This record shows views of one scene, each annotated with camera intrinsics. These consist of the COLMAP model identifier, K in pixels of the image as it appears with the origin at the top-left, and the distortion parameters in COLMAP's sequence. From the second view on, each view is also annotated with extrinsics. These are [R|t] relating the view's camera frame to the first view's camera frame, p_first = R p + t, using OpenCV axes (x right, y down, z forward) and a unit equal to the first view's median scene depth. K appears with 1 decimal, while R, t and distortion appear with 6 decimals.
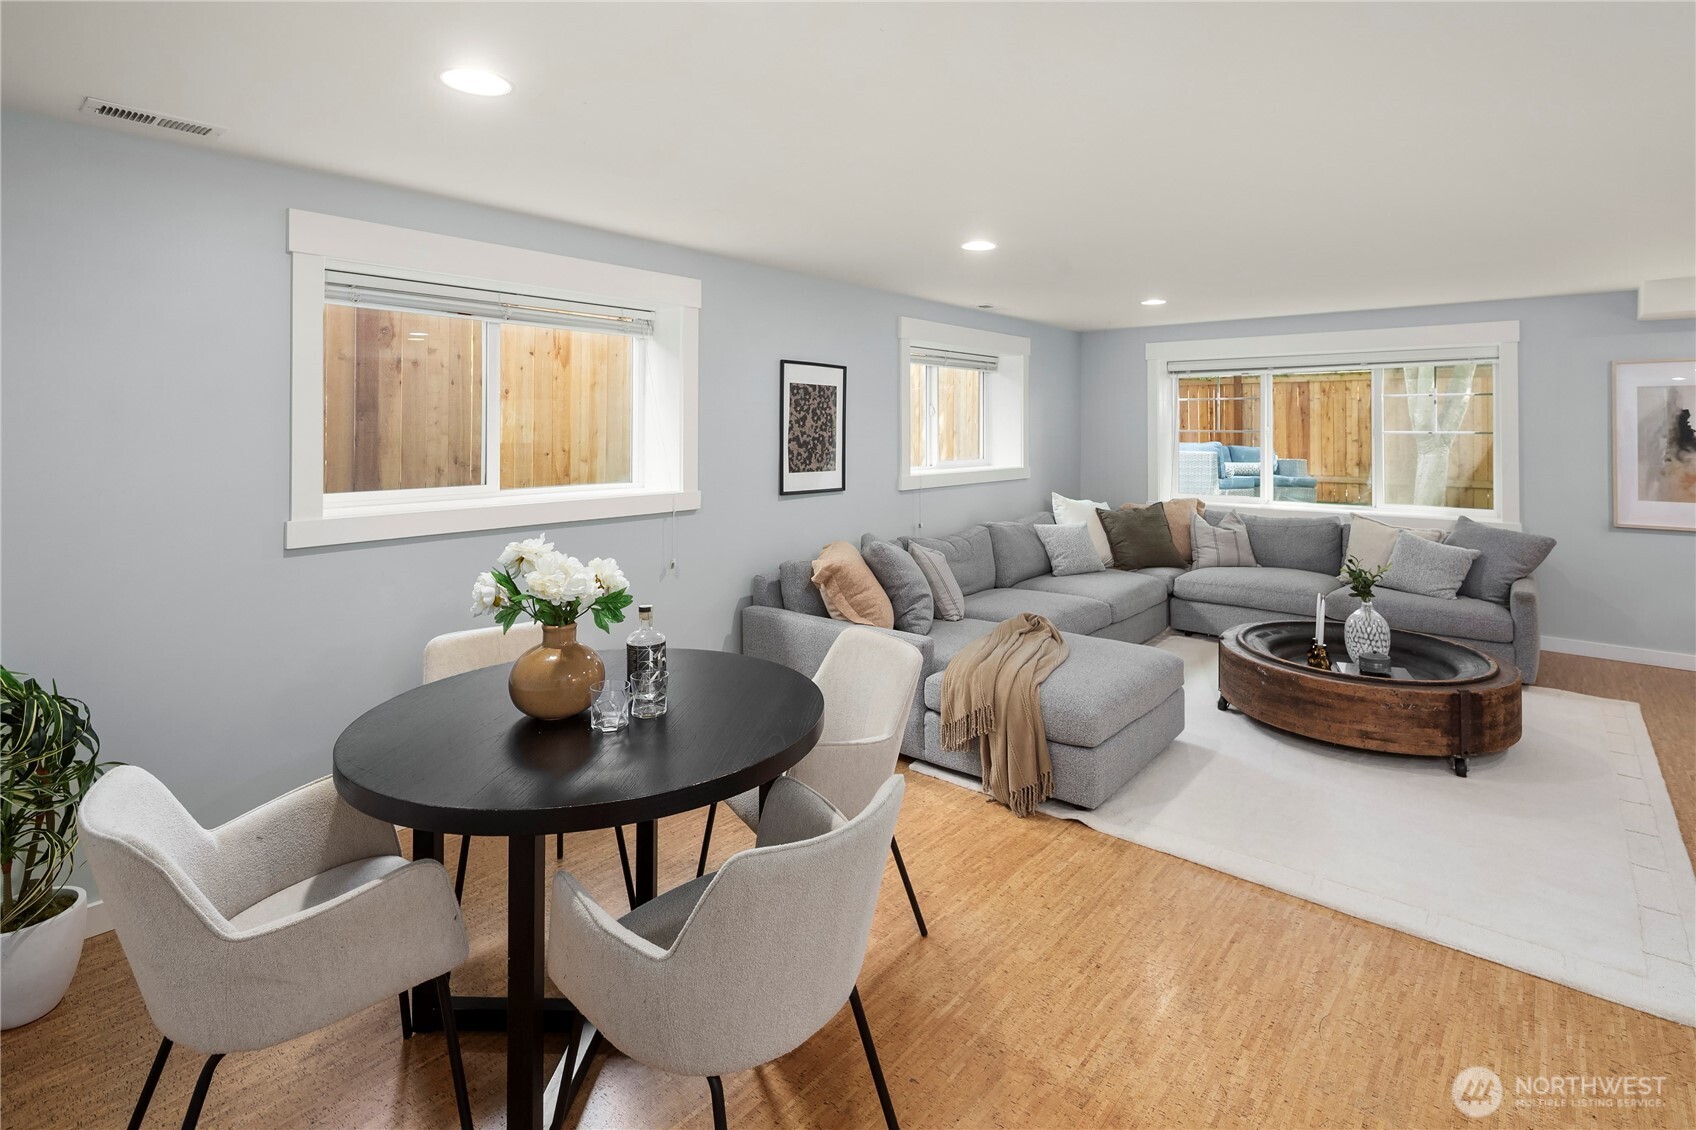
lens RADIAL K [[833.5, 0, 850.2], [0, 833.5, 425.2], [0, 0, 1]] dist [-0.001743, -0.002256]
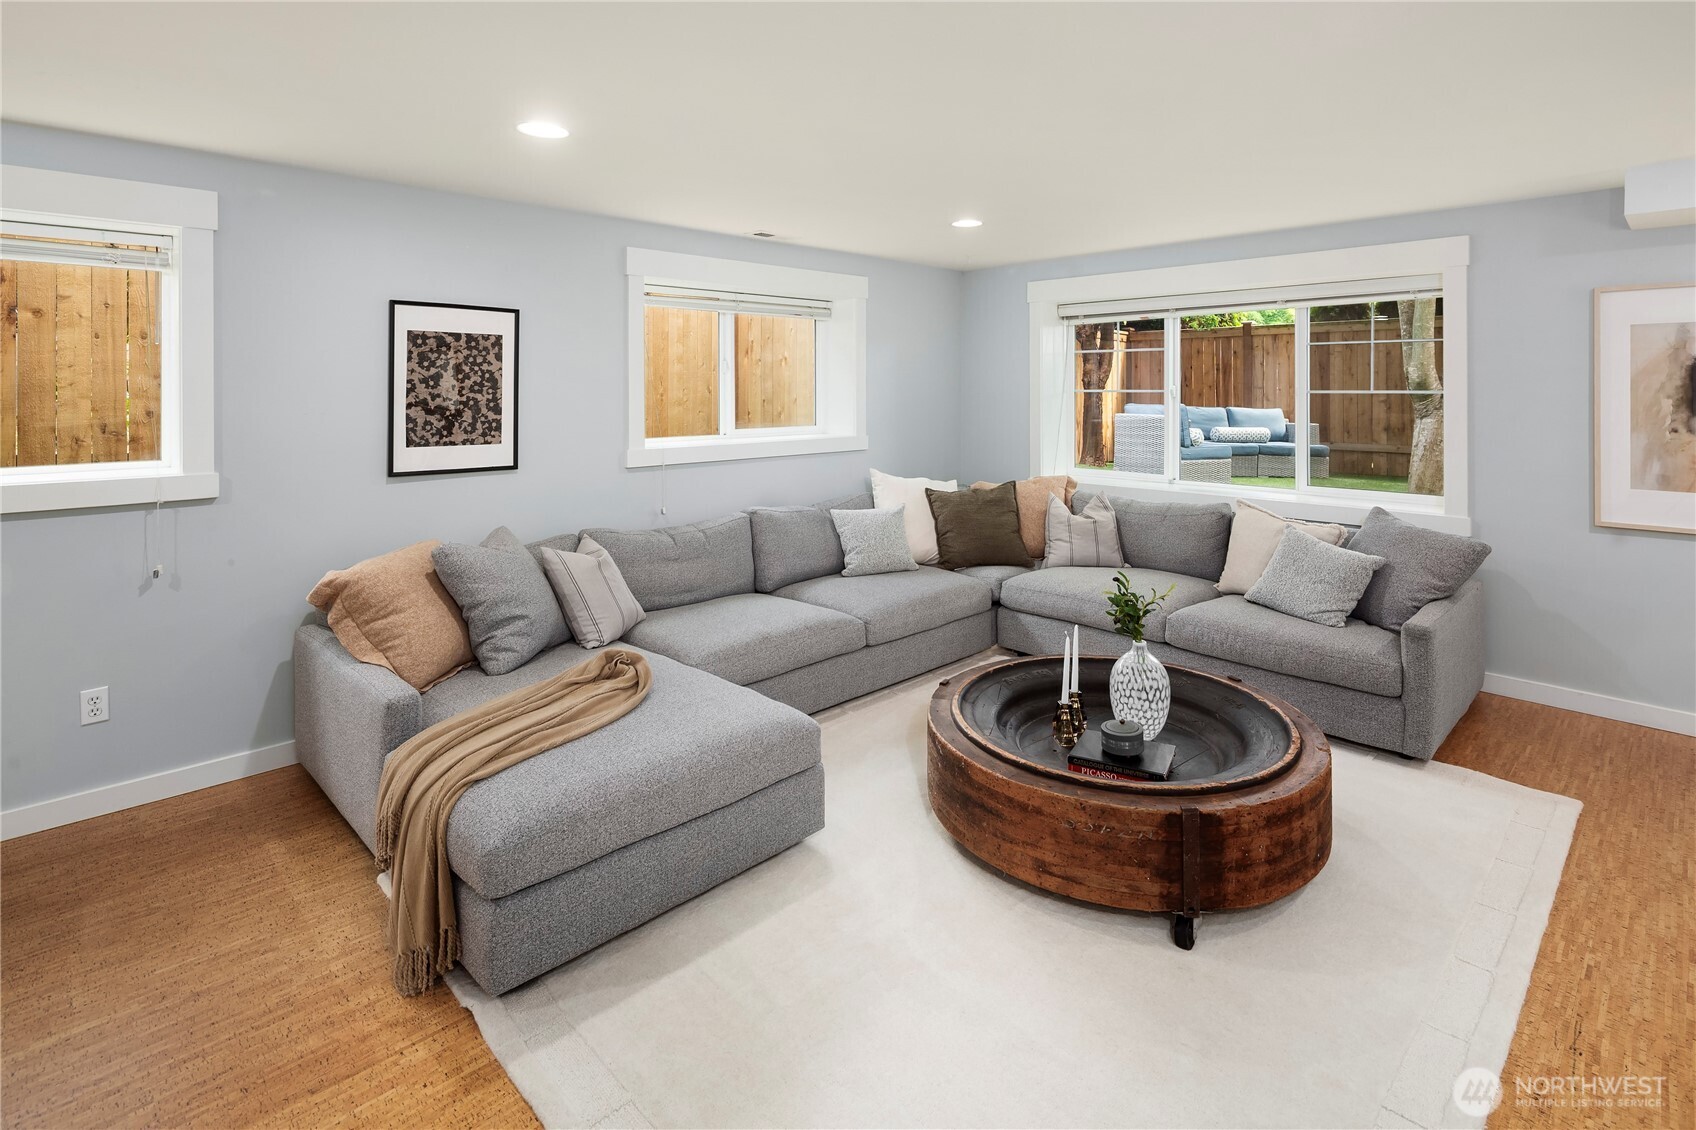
lens RADIAL K [[846.2, 0, 849.7], [0, 846.2, 395.7], [0, 0, 1]] dist [-0.000191, -0.000882]
pose [[0.995474, -0.003251, -0.094982, 0.382724], [0.004366, 0.999924, 0.011531, 0.001975], [0.094937, -0.011893, 0.995412, 0.246321]]
